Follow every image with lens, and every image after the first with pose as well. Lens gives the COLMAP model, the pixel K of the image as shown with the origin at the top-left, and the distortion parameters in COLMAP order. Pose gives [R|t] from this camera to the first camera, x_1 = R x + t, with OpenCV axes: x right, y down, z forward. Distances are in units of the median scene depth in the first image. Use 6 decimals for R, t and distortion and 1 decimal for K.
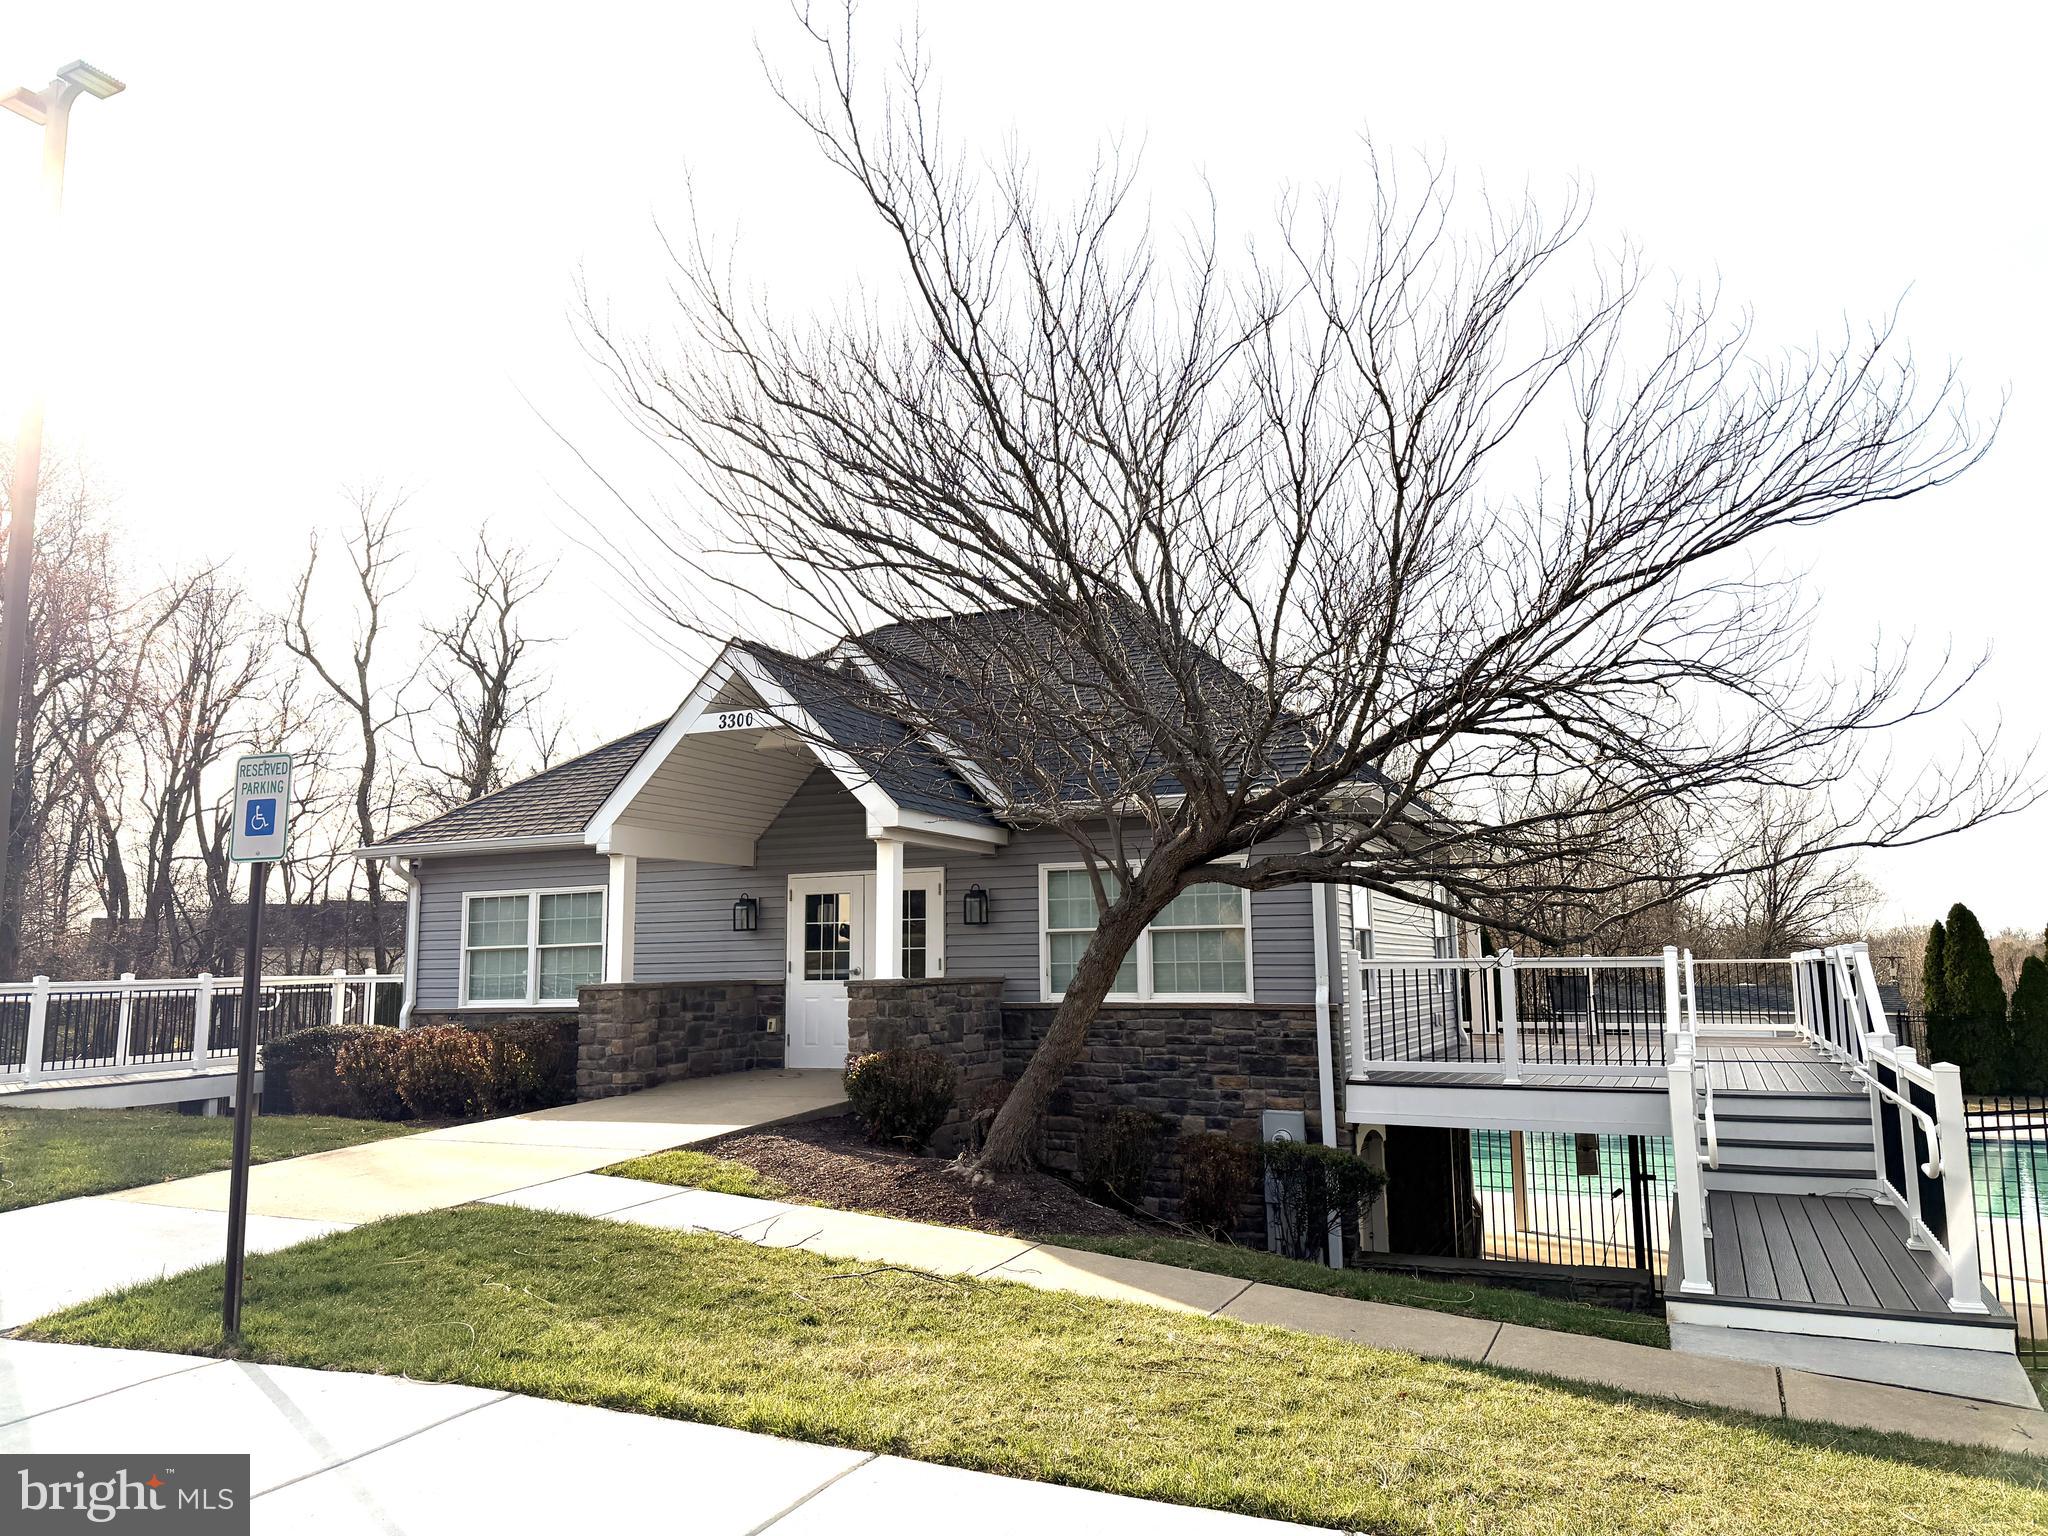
lens RADIAL K [[1422.5, 0, 1008.5], [0, 1422.5, 755.8], [0, 0, 1]] dist [0.075551, -0.003353]
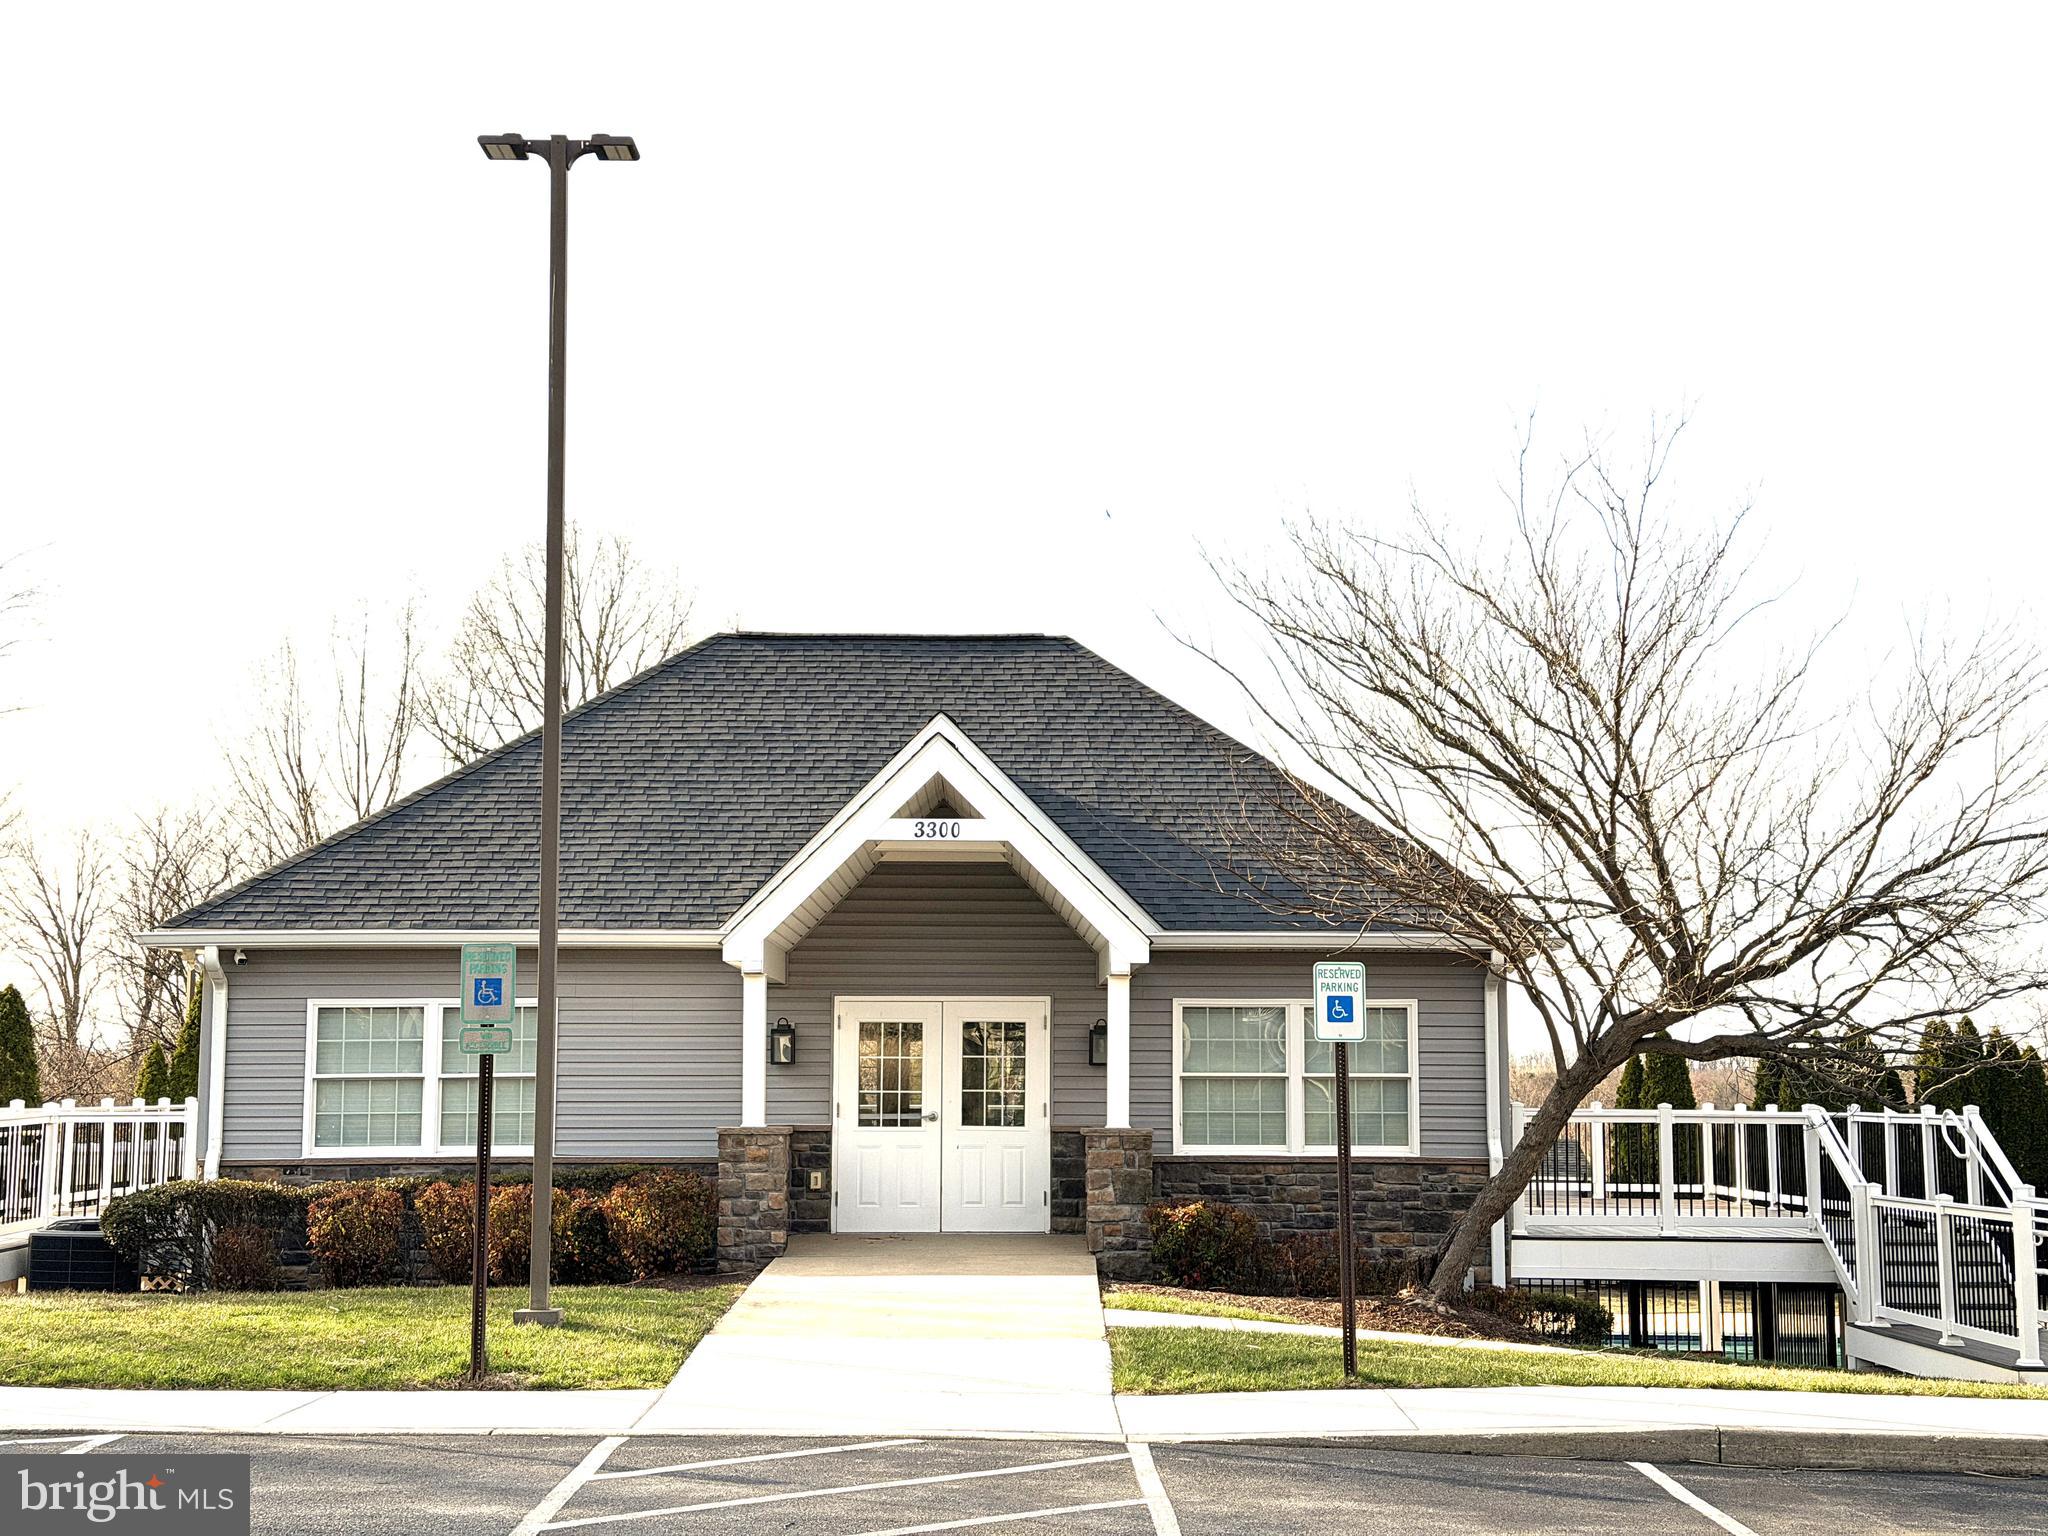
lens RADIAL K [[2818.4, 0, 1030.7], [0, 2818.4, 788.8], [0, 0, 1]] dist [0.158680, 0.000000]
pose [[0.912113, 0.059987, 0.405526, -0.813508], [-0.074615, 0.997005, 0.020344, -0.086713], [-0.403091, -0.048815, 0.913857, -0.583986]]
